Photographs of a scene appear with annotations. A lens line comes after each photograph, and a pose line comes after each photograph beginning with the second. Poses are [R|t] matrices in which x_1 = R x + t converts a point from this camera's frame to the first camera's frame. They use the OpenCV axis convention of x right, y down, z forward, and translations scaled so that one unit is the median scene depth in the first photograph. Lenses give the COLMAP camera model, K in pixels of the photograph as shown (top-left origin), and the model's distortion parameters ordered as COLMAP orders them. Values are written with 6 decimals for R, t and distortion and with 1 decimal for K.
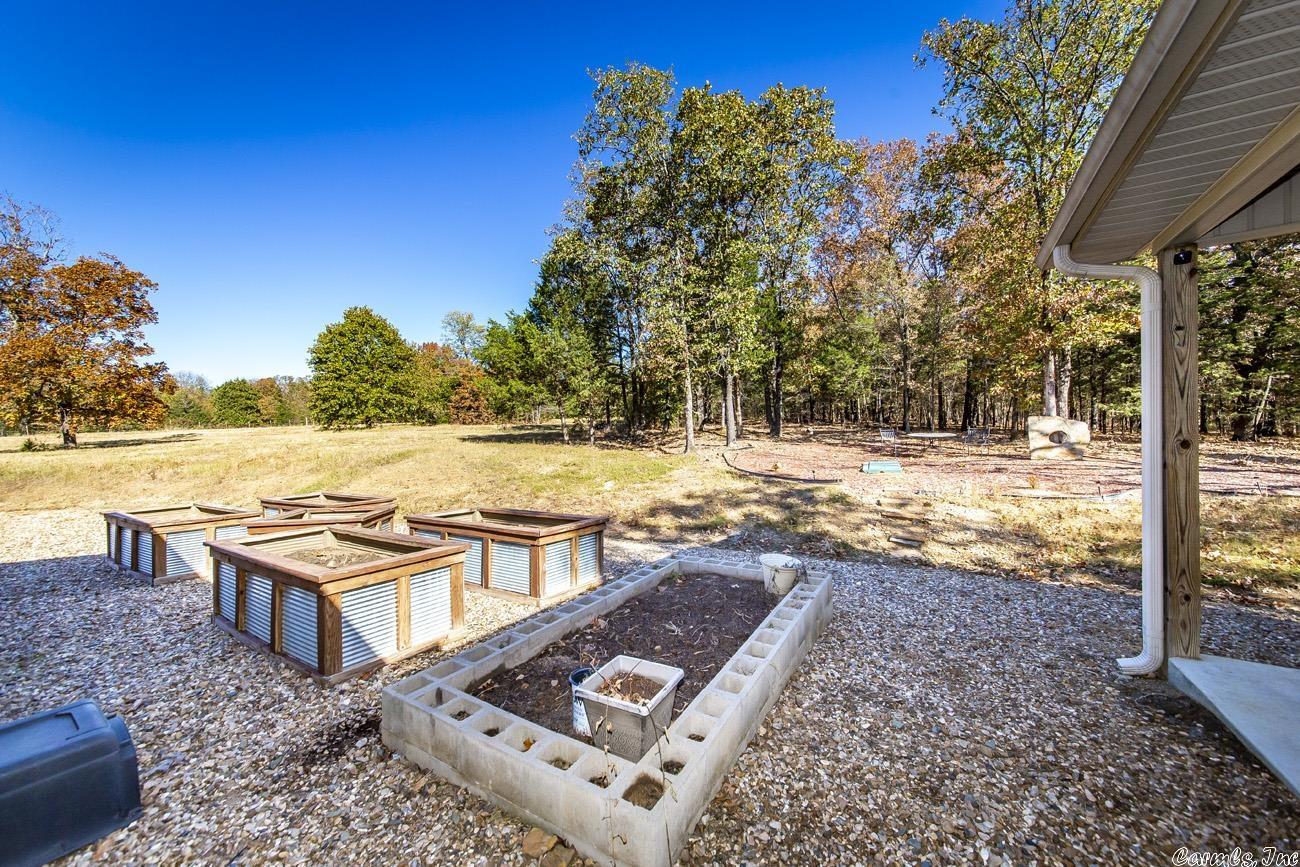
lens RADIAL K [[466.1, 0, 650.1], [0, 466.1, 435.0], [0, 0, 1]] dist [0.000082, -0.000016]
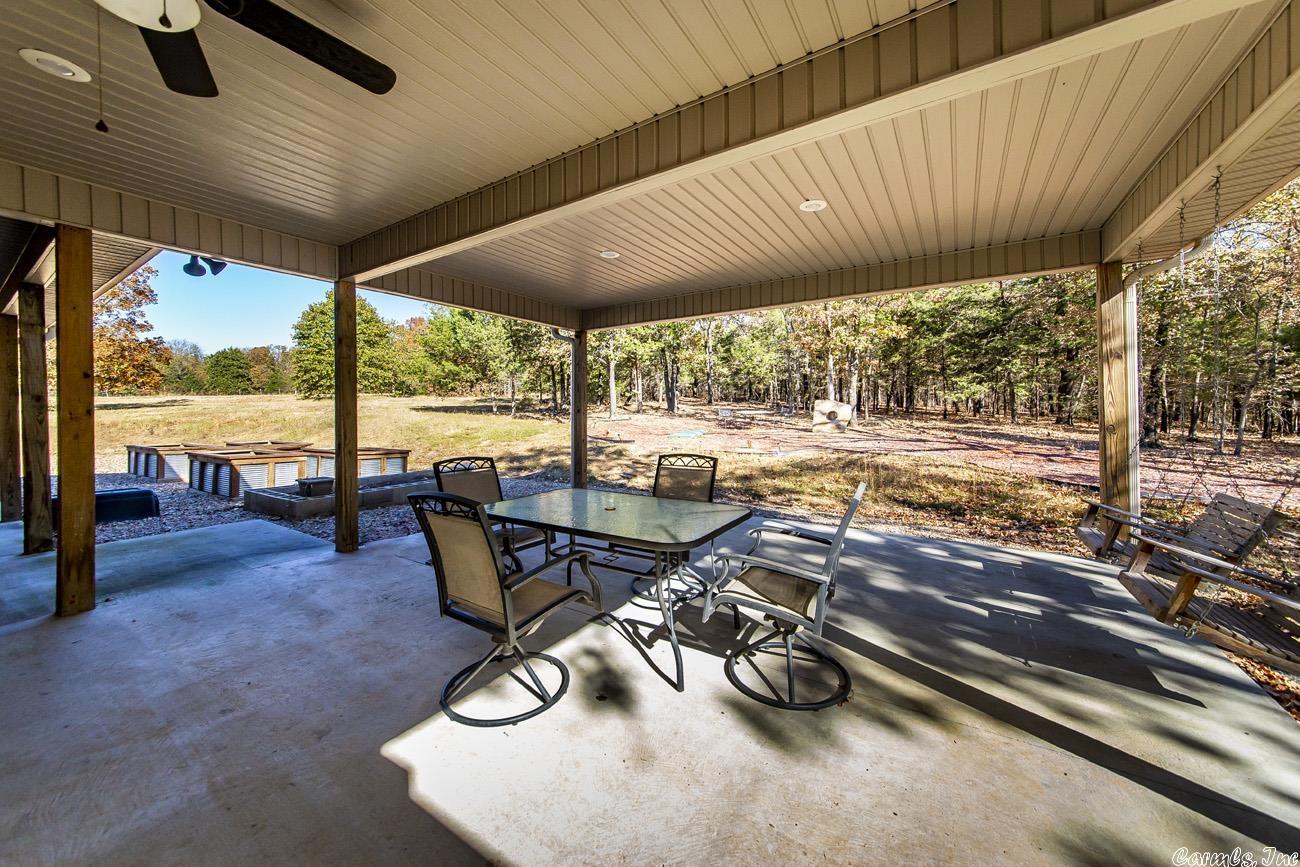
lens RADIAL K [[466.1, 0, 651.8], [0, 466.1, 409.1], [0, 0, 1]] dist [0.000082, -0.000016]
pose [[0.999728, 0.021598, 0.008788, 0.178653], [-0.021563, 0.999759, -0.004100, 0.001144], [-0.008875, 0.003910, 0.999953, -0.177916]]
